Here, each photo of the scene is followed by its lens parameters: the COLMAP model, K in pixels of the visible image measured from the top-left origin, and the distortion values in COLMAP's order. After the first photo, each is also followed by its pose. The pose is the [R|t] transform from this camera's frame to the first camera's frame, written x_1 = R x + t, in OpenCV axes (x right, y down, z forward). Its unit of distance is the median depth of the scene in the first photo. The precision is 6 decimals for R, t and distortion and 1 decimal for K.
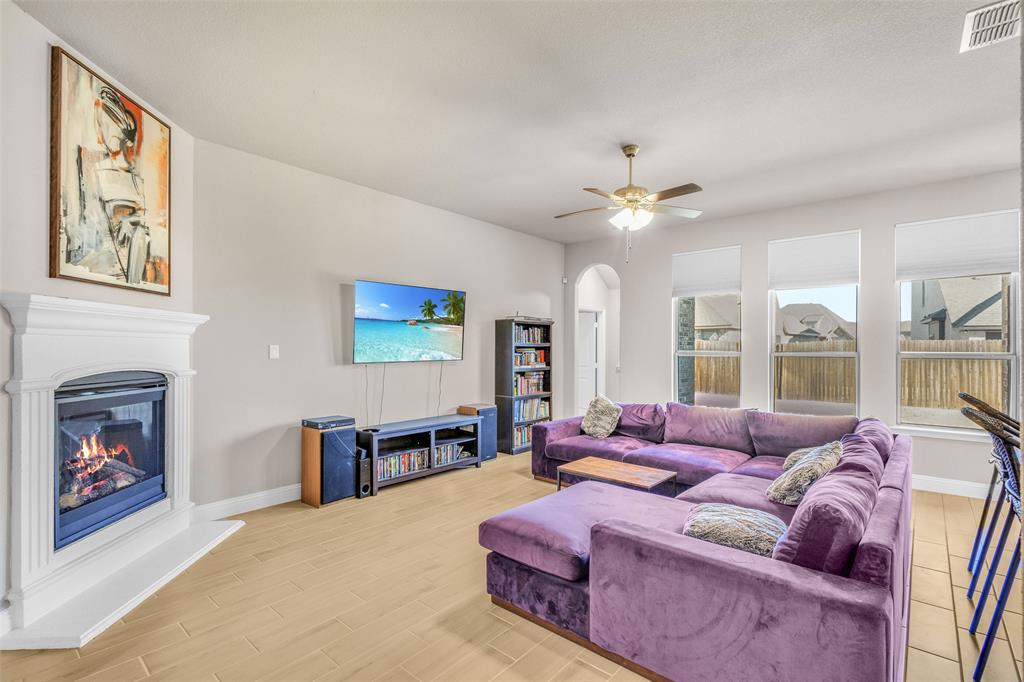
lens RADIAL K [[484.4, 0, 518.4], [0, 484.4, 347.3], [0, 0, 1]] dist [-0.003142, -0.000132]
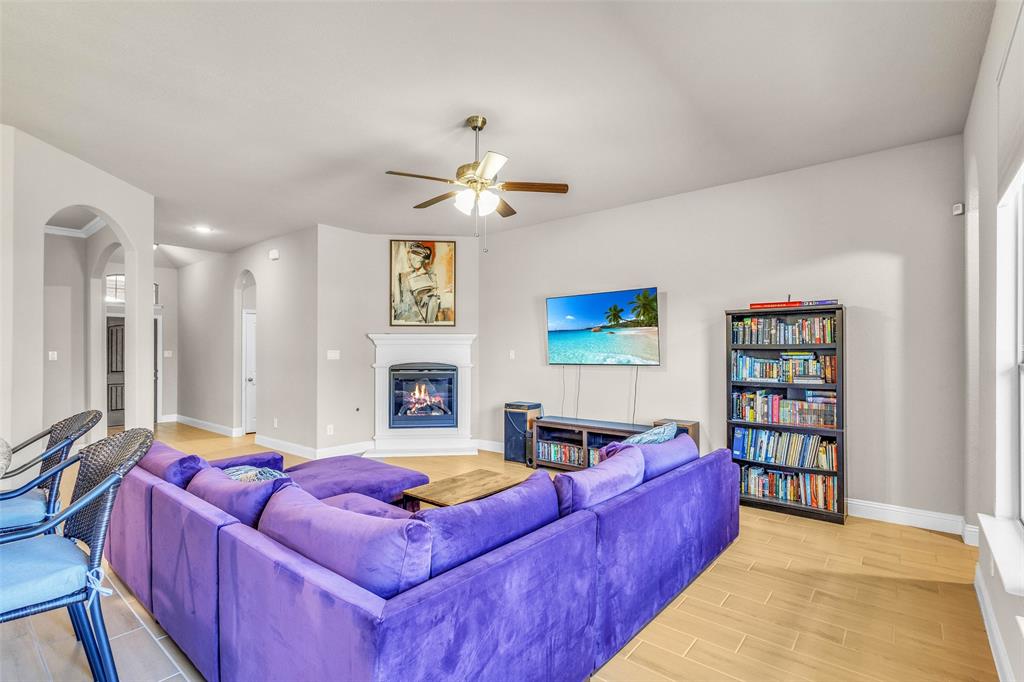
lens RADIAL K [[484.4, 0, 514.7], [0, 484.4, 345.4], [0, 0, 1]] dist [-0.003142, -0.000132]
pose [[0.016282, -0.008661, -0.999830, 1.343912], [0.004801, 0.999952, -0.008584, -0.008911], [0.999856, -0.004661, 0.016322, 1.273785]]
